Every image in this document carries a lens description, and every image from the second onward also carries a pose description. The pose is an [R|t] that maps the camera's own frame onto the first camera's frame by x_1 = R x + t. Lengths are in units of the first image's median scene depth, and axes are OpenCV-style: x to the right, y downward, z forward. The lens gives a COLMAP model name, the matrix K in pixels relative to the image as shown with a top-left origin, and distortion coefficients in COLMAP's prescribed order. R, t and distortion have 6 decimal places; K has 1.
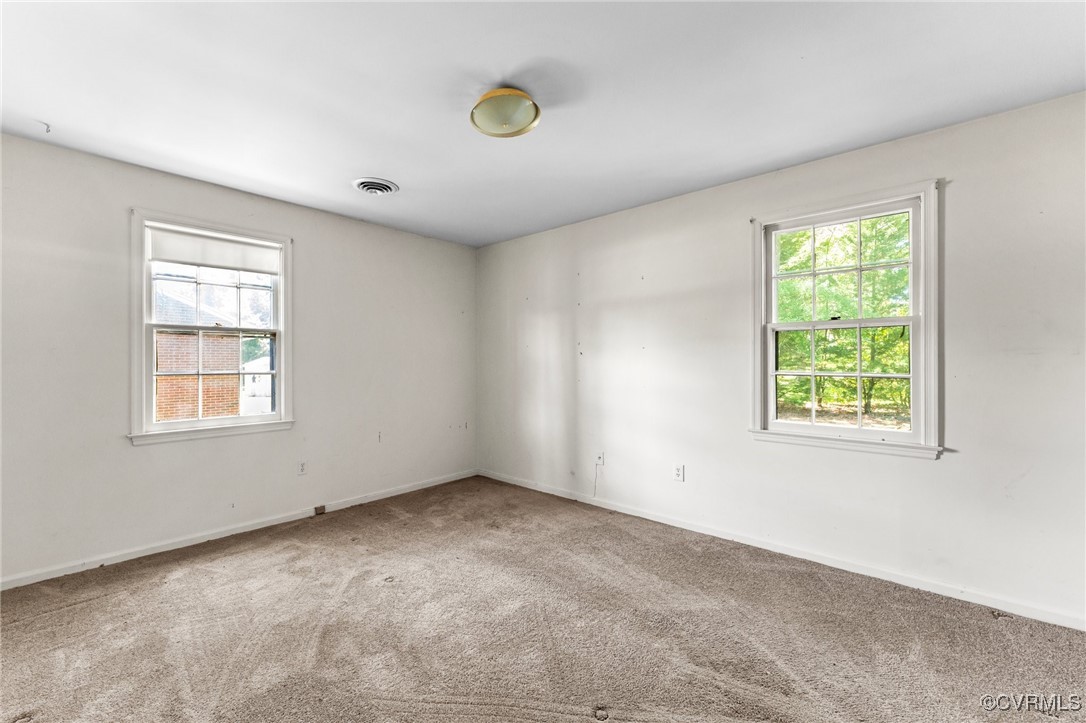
lens RADIAL K [[445.7, 0, 539.0], [0, 445.7, 351.0], [0, 0, 1]] dist [-0.001341, 0.000147]
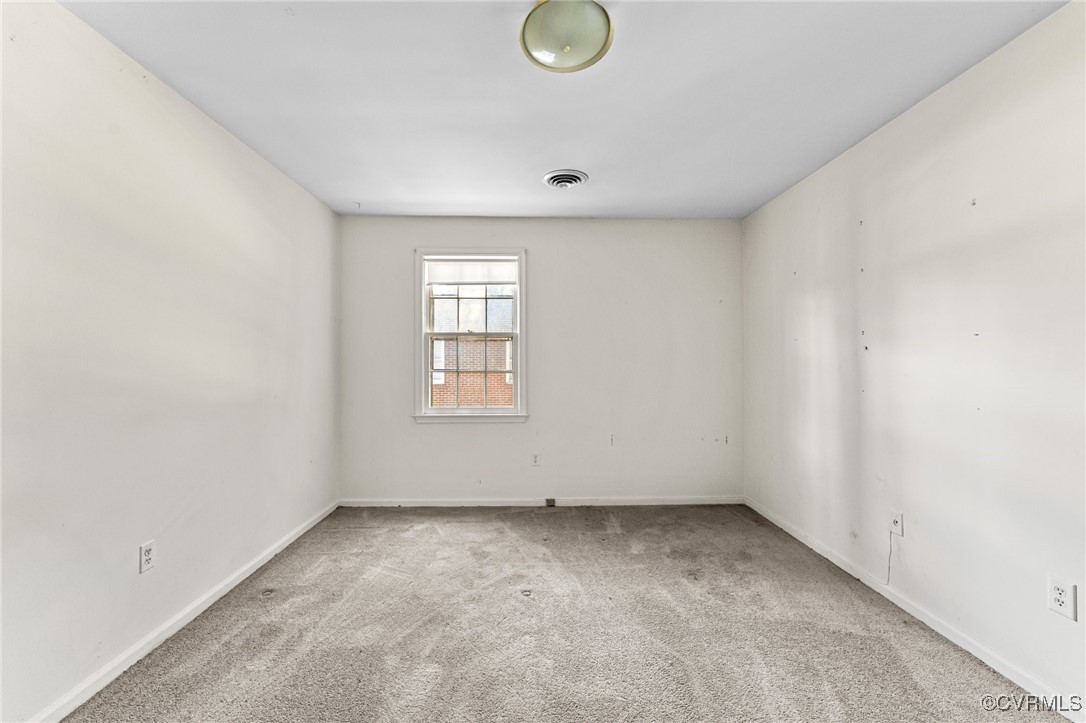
lens RADIAL K [[445.7, 0, 539.0], [0, 445.7, 351.0], [0, 0, 1]] dist [-0.001341, 0.000147]
pose [[0.689685, -0.016437, -0.723923, 0.277247], [0.016422, 0.999840, -0.007057, 0.007570], [0.723924, -0.007021, 0.689844, 0.278961]]
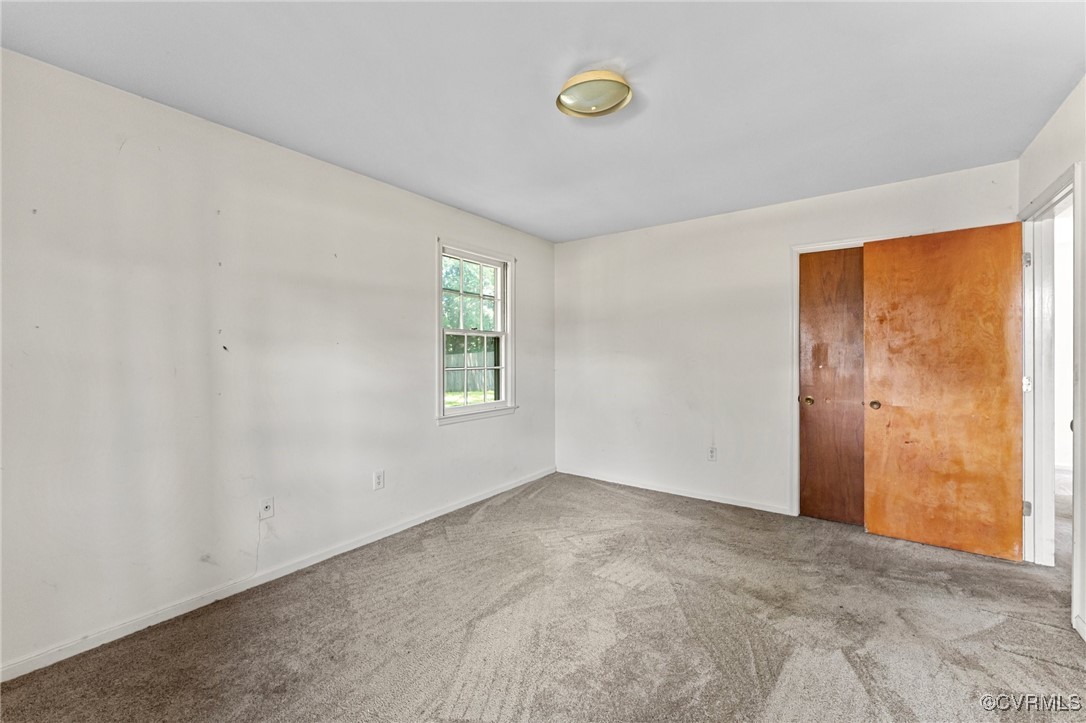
lens RADIAL K [[445.7, 0, 539.0], [0, 445.7, 351.0], [0, 0, 1]] dist [-0.001341, 0.000147]
pose [[-0.106091, 0.012480, 0.994278, -0.645526], [-0.019267, 0.999708, -0.014604, 0.011632], [-0.994170, -0.020706, -0.105819, 0.772897]]
